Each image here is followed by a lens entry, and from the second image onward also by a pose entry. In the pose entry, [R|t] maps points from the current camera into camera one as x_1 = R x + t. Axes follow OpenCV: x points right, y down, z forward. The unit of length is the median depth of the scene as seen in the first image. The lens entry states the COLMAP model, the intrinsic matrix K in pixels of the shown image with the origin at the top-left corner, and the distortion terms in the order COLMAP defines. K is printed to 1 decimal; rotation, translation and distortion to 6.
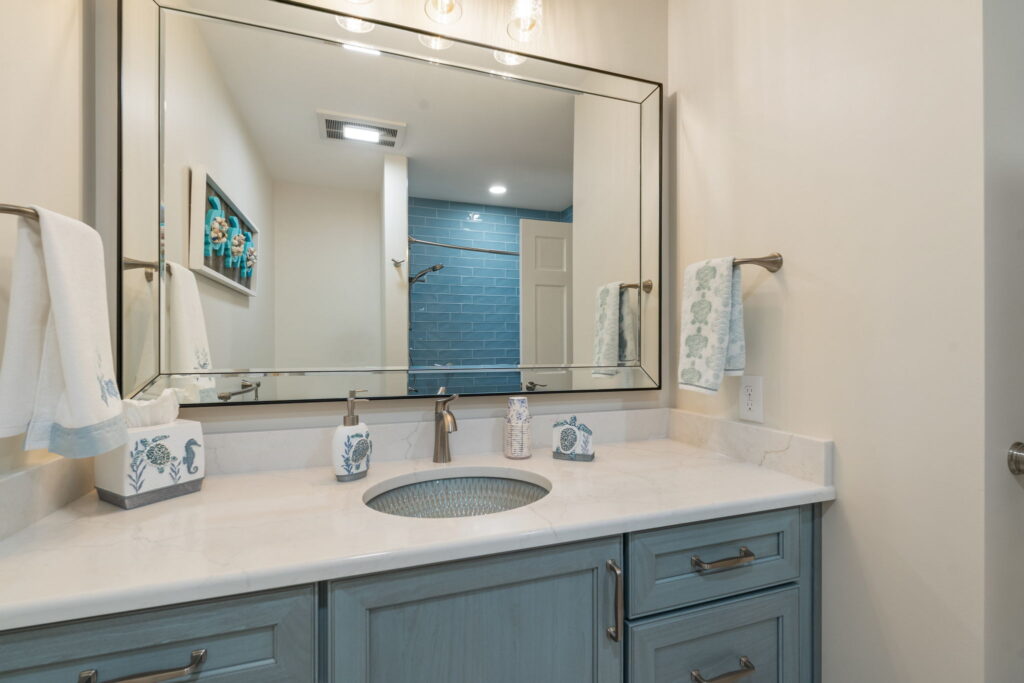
lens RADIAL K [[450.4, 0, 512.0], [0, 450.4, 341.5], [0, 0, 1]] dist [-0.003487, -0.000224]
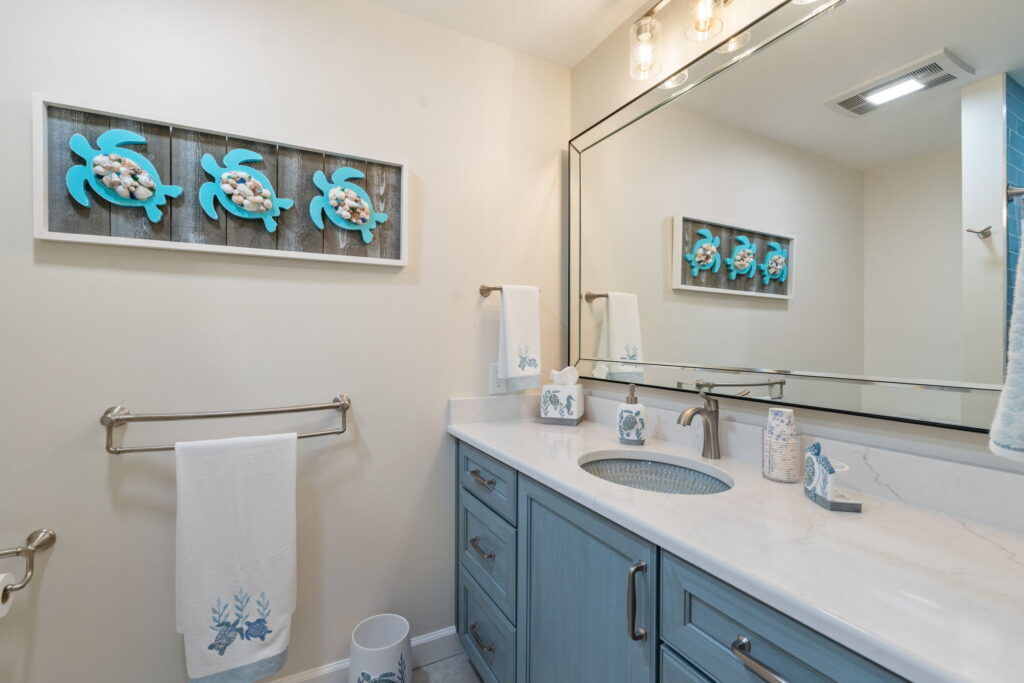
lens RADIAL K [[452.8, 0, 511.9], [0, 452.8, 337.0], [0, 0, 1]] dist [-0.000251, 0.000143]
pose [[0.160931, -0.003446, -0.986960, 0.938489], [-0.006557, 0.999968, -0.004560, -0.004089], [0.986944, 0.007205, 0.160903, 0.443791]]
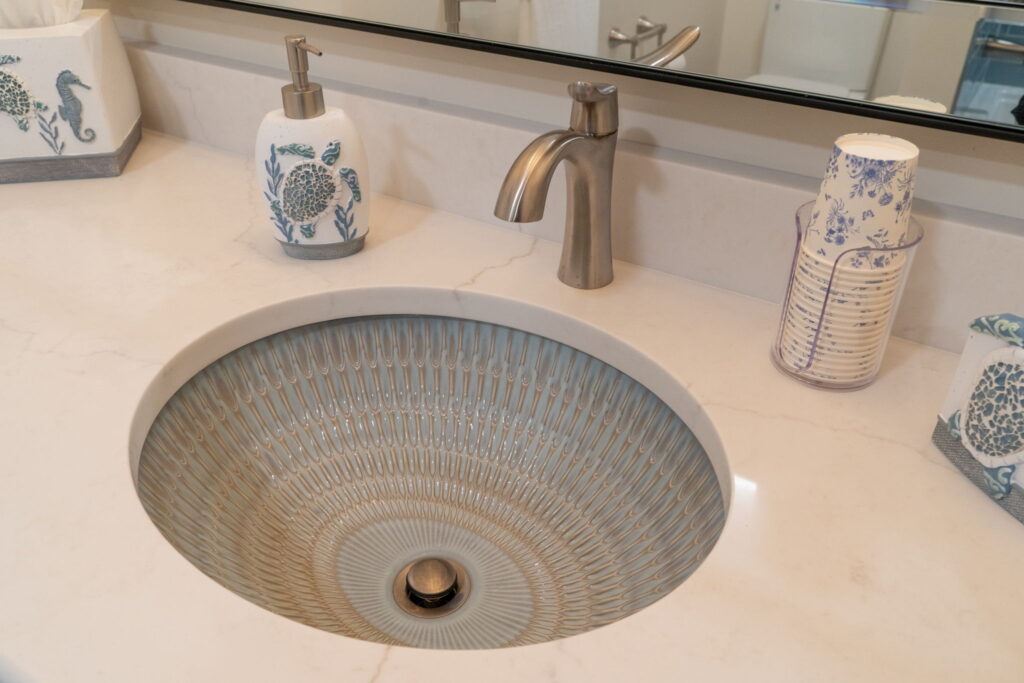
lens RADIAL K [[840.3, 0, 512.0], [0, 840.3, 341.5], [0, 0, 1]] dist [0.002183, 0.002128]
pose [[0.625395, 0.426182, -0.653643, 0.260591], [0.001152, 0.837169, 0.546944, -0.026632], [0.780307, -0.342809, 0.523071, 0.740541]]
